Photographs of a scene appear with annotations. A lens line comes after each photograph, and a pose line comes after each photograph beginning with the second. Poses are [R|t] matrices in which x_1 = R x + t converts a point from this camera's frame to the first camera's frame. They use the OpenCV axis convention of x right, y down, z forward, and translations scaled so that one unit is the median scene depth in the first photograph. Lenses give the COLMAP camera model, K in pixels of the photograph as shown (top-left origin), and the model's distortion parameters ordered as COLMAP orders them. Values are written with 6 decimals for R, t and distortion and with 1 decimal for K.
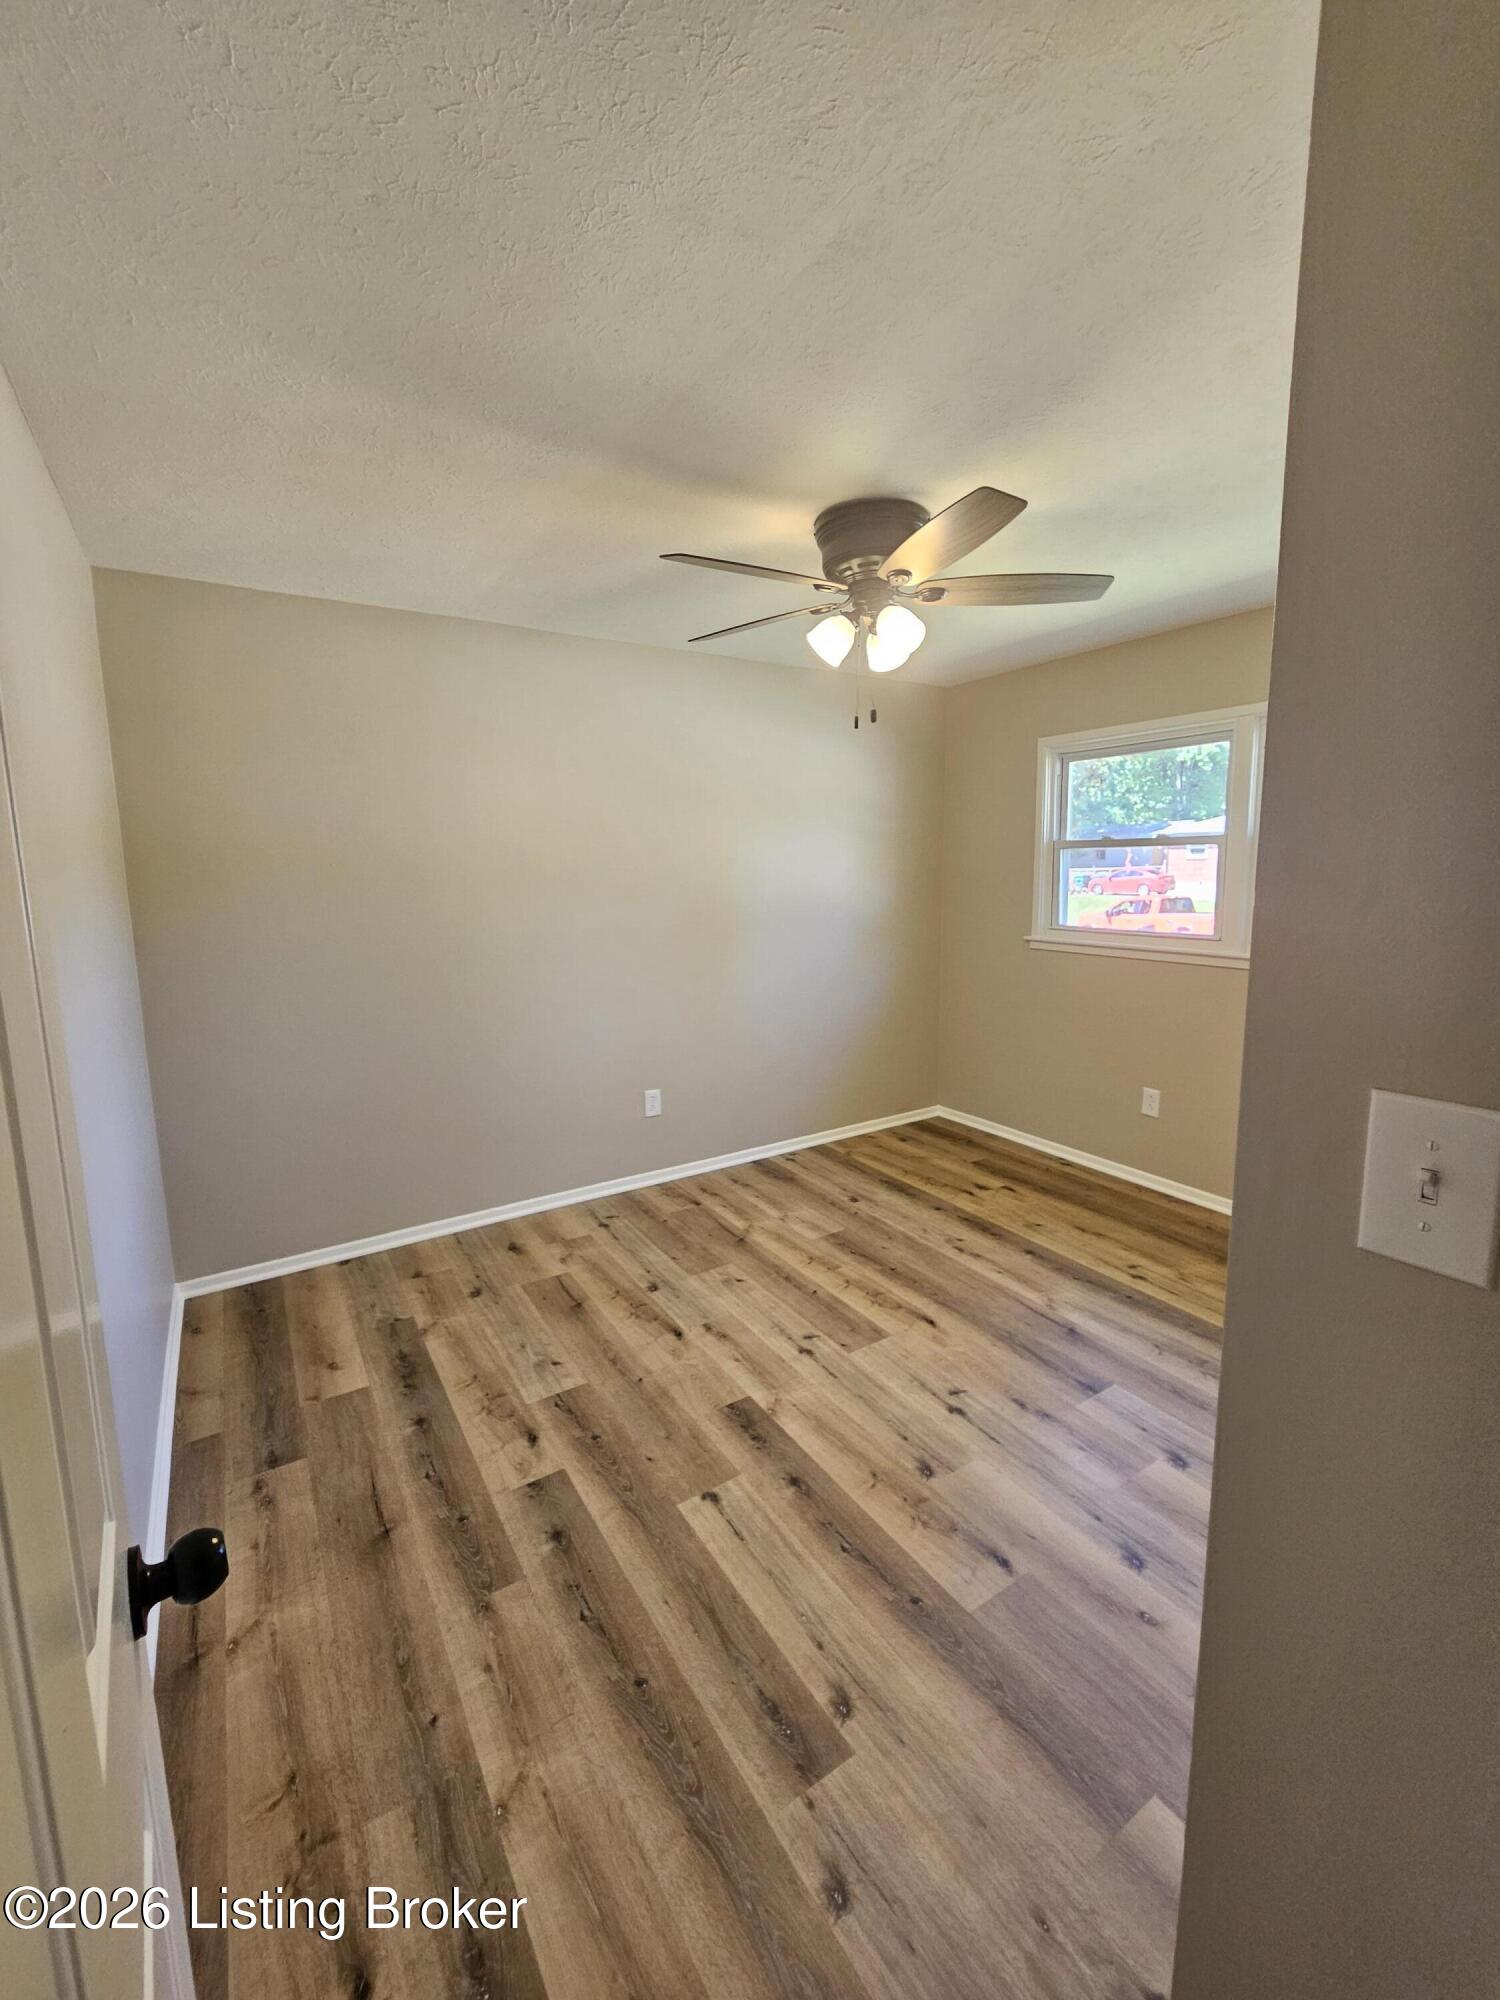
lens RADIAL K [[817.4, 0, 743.3], [0, 817.4, 989.7], [0, 0, 1]] dist [0.002087, -0.001260]
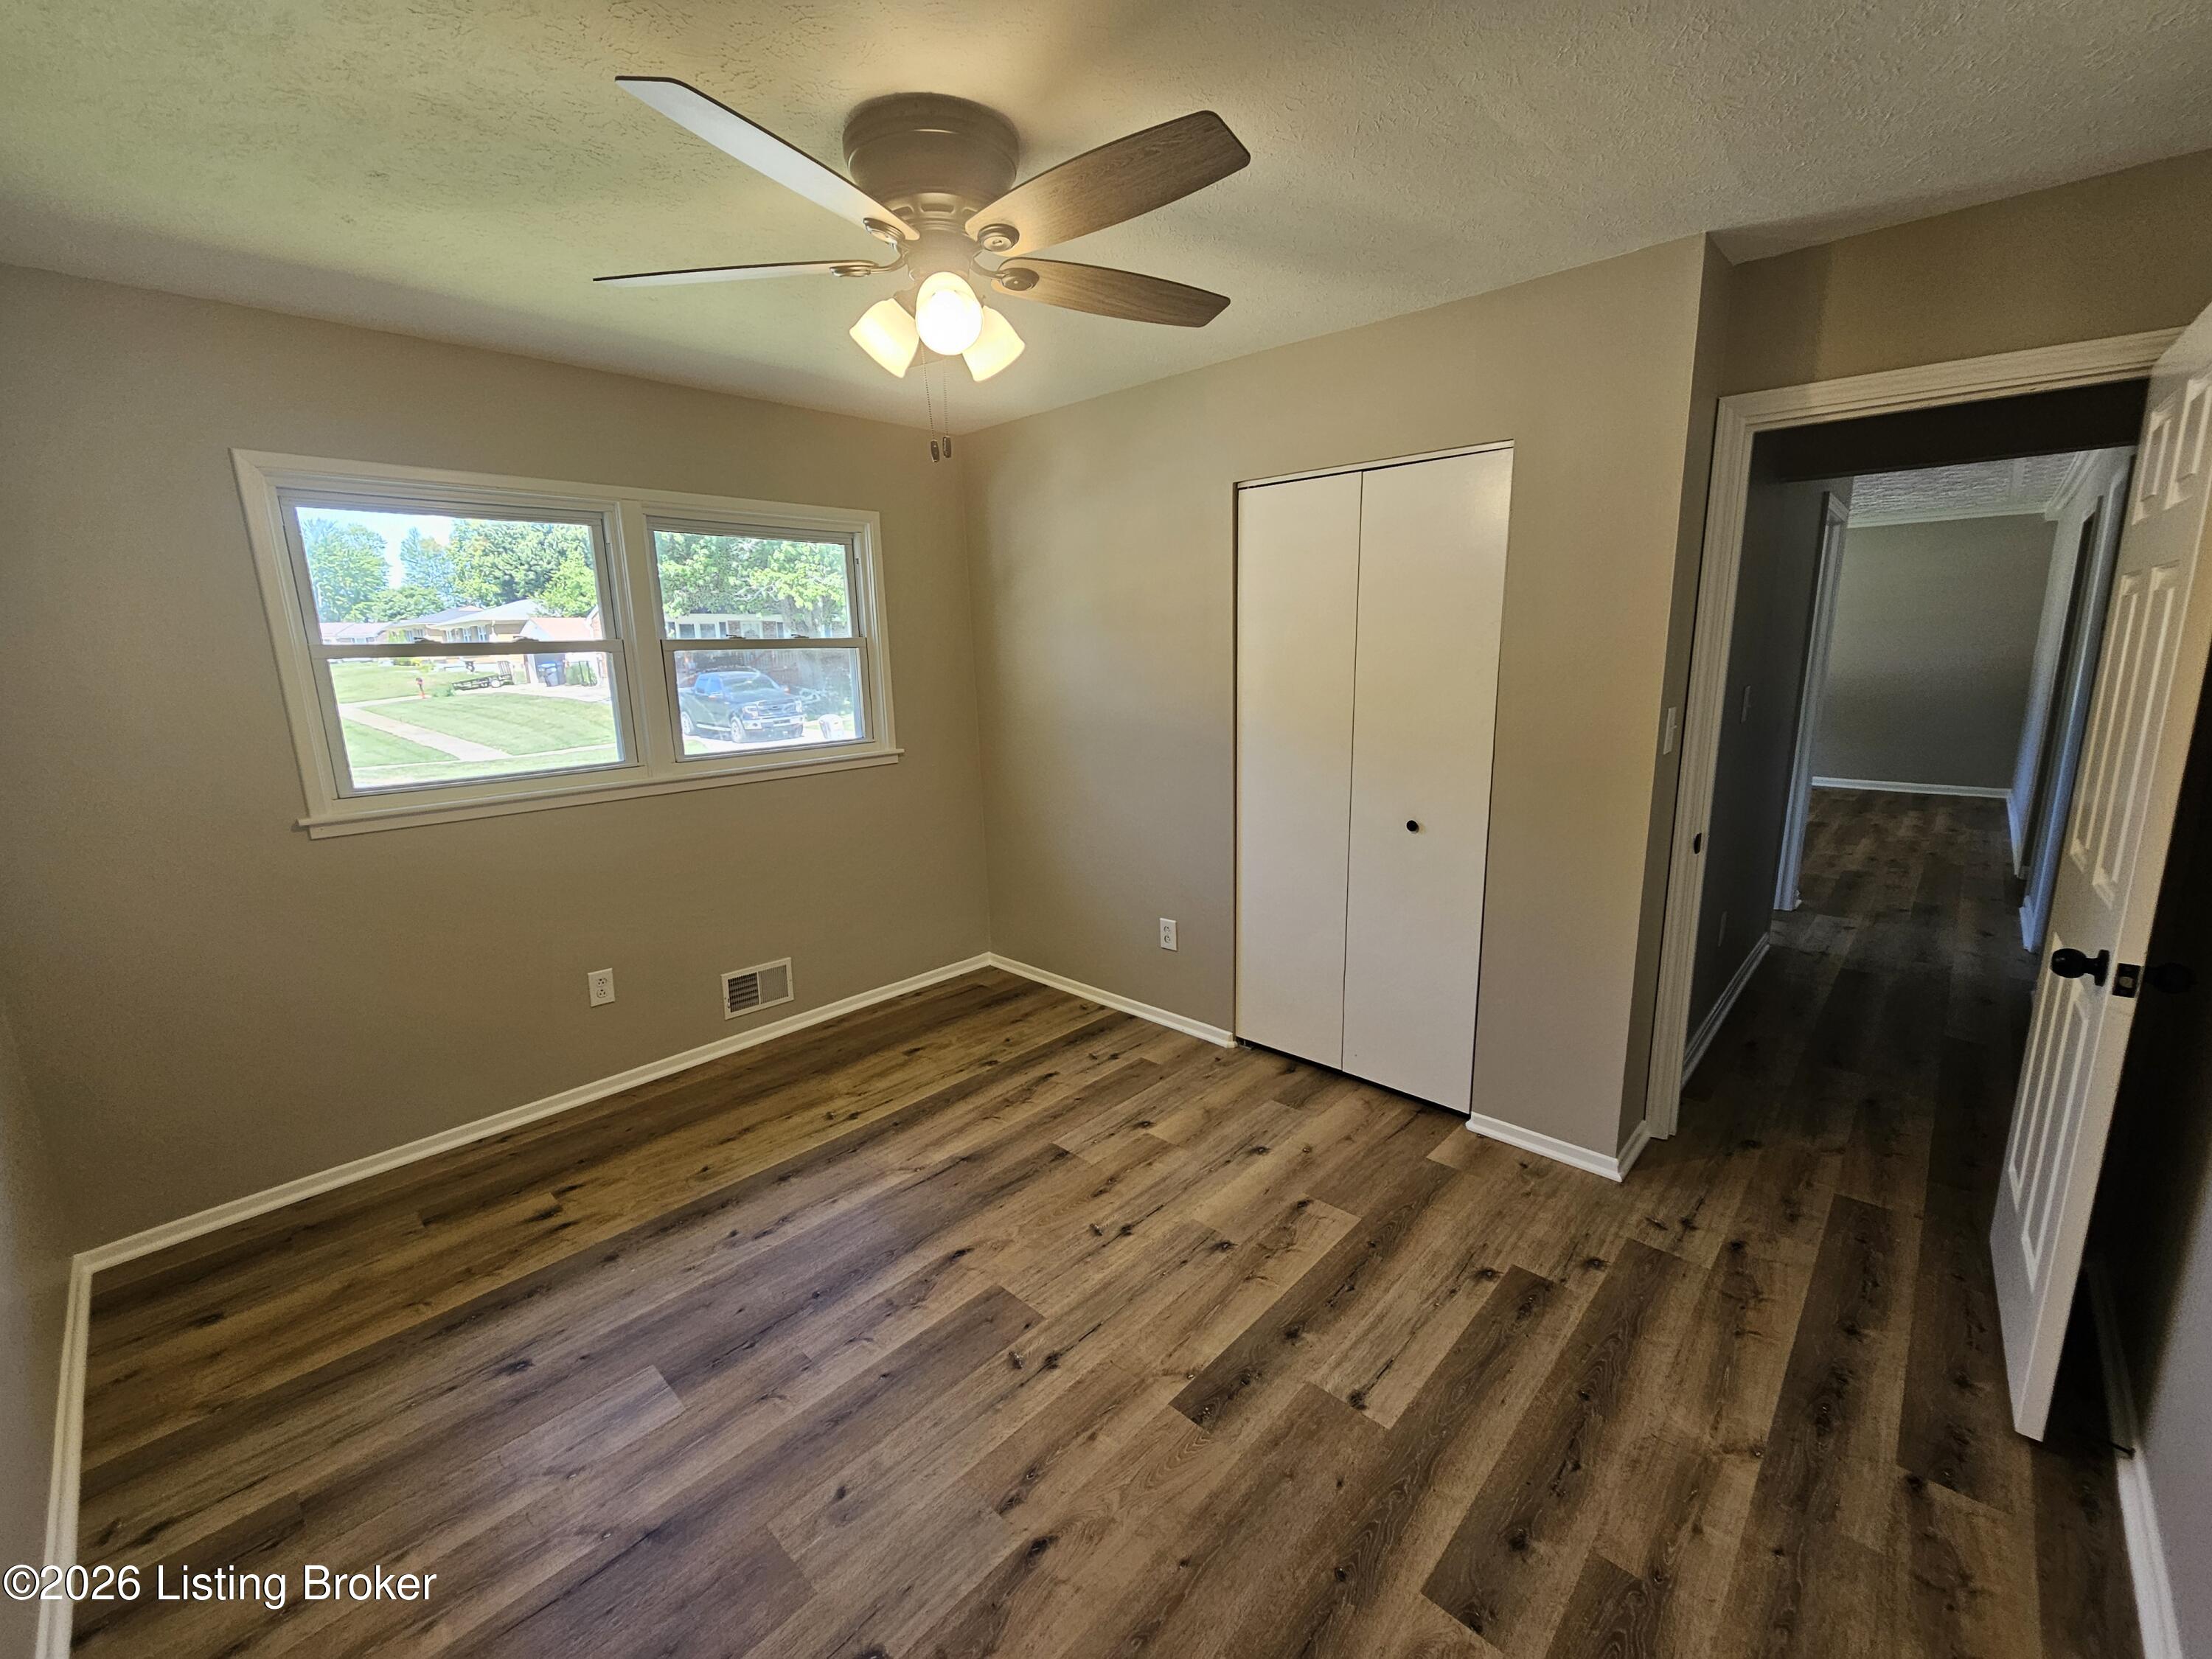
lens RADIAL K [[904.1, 0, 1114.4], [0, 904.1, 816.0], [0, 0, 1]] dist [0.002087, -0.001260]
pose [[-0.243745, -0.161225, 0.956345, -0.666425], [0.178729, 0.961729, 0.207685, -0.174874], [-0.953228, 0.221549, -0.205601, 1.111359]]
